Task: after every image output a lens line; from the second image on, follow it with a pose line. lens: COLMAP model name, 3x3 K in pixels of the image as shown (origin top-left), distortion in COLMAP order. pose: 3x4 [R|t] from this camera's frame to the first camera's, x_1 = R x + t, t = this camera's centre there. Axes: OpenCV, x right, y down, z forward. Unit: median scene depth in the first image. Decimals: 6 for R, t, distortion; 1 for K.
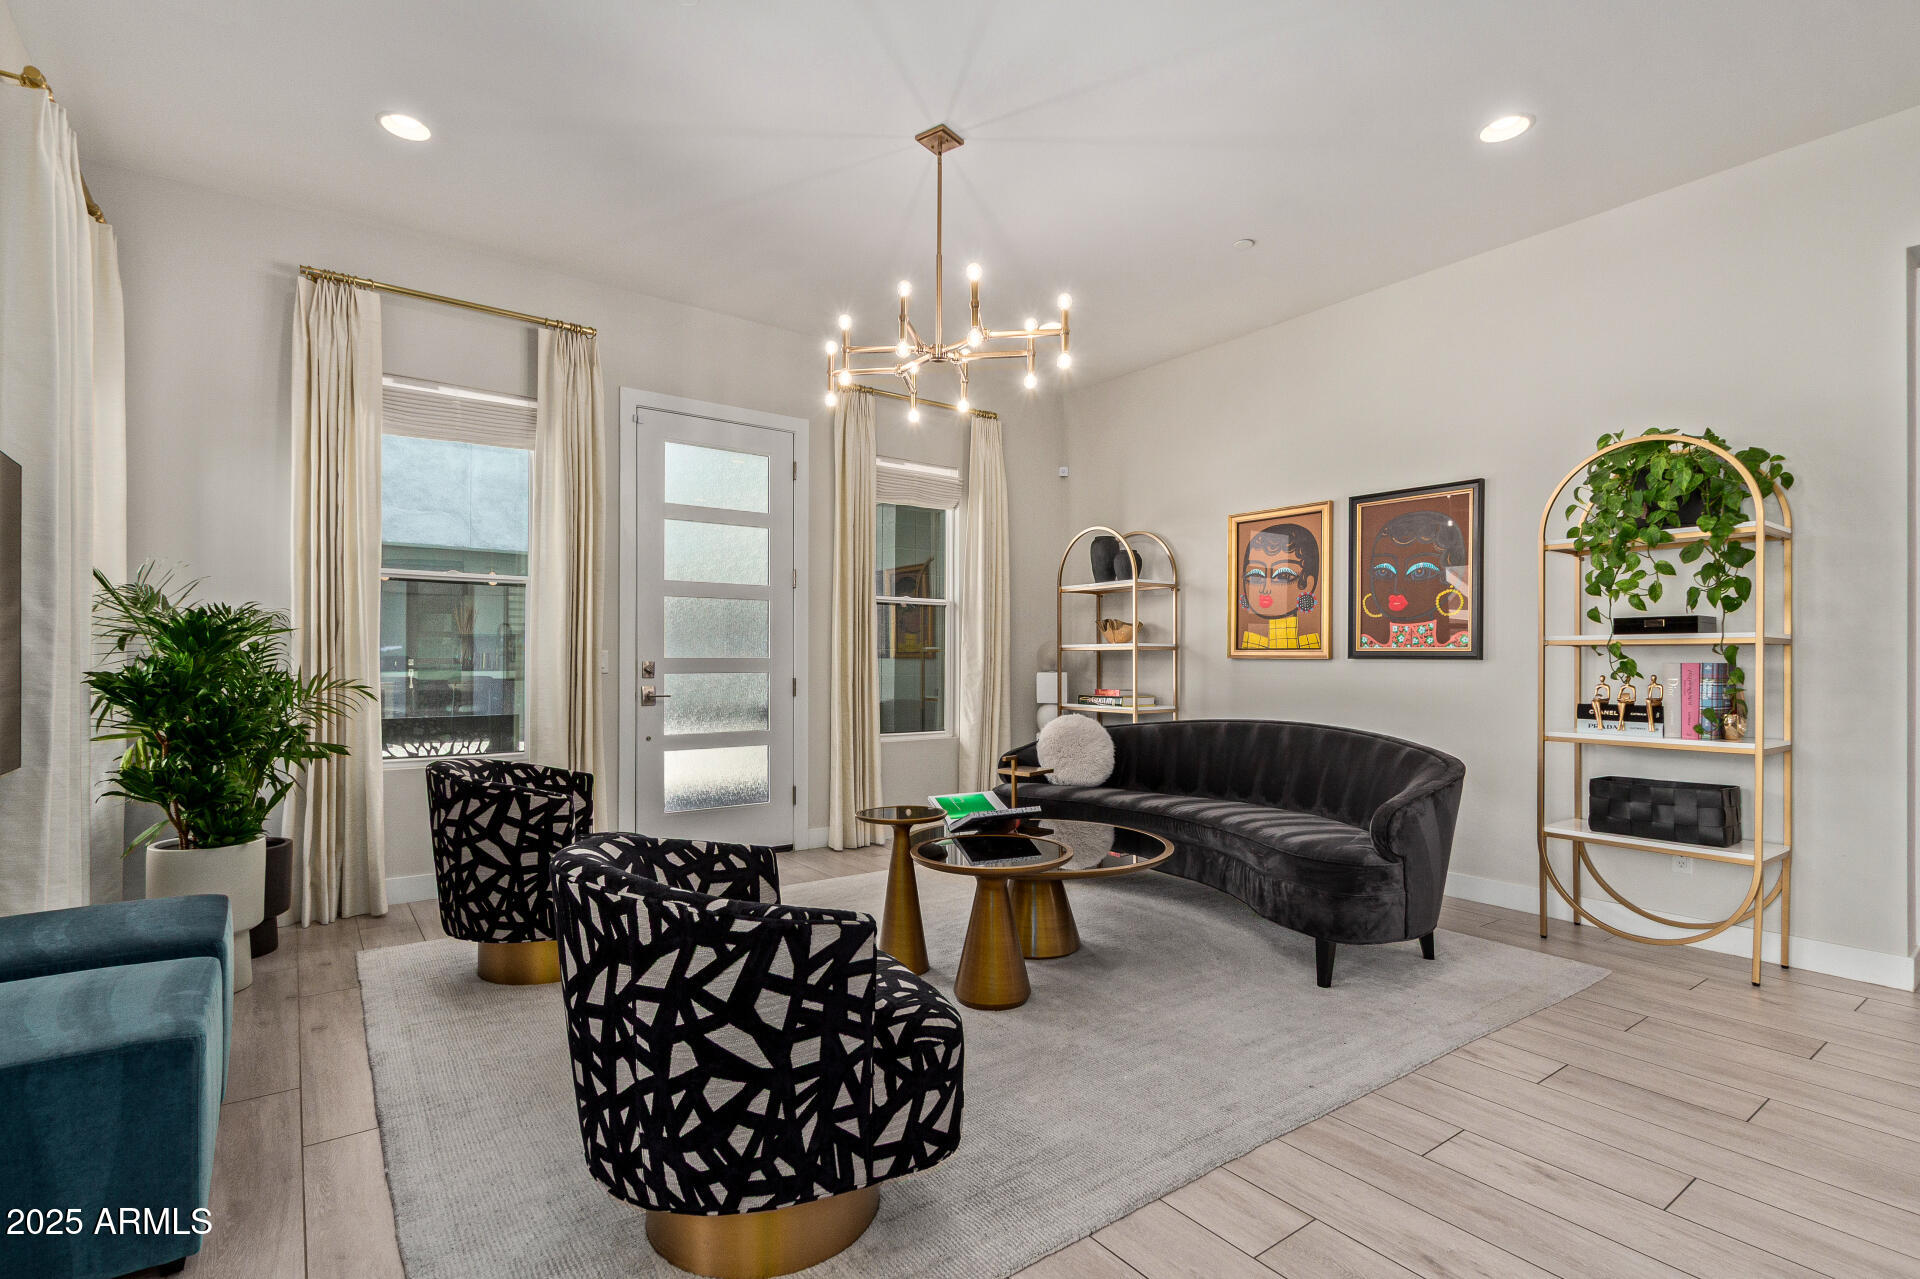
lens RADIAL K [[900.0, 0, 951.3], [0, 900.0, 648.5], [0, 0, 1]] dist [0.031855, 0.000094]
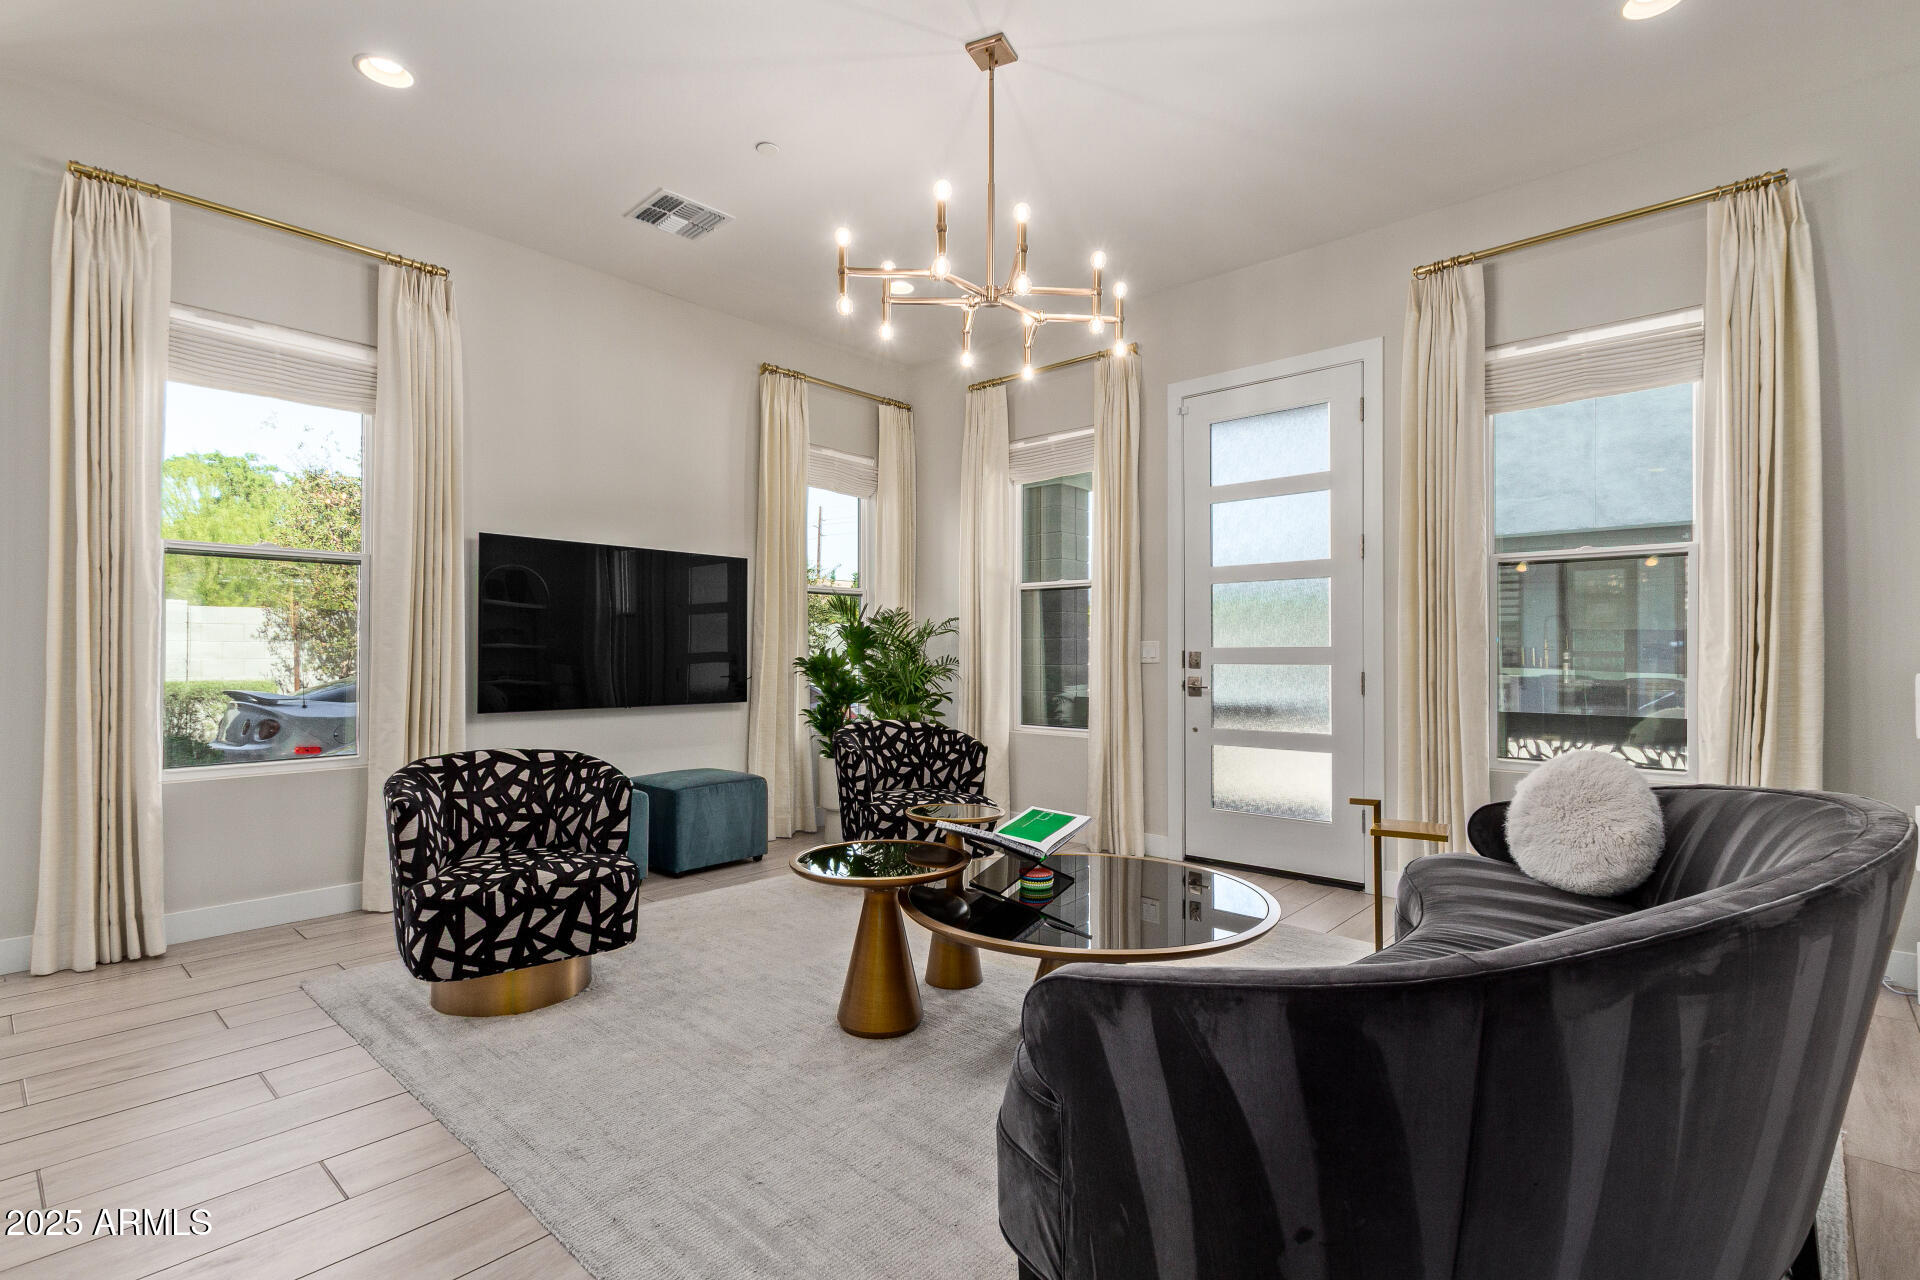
lens RADIAL K [[900.0, 0, 951.3], [0, 900.0, 649.0], [0, 0, 1]] dist [0.031855, 0.000094]
pose [[0.192544, -0.002329, -0.981286, 0.542214], [0.005691, 0.999983, -0.001257, 0.010809], [0.981272, -0.005342, 0.192554, 0.500496]]
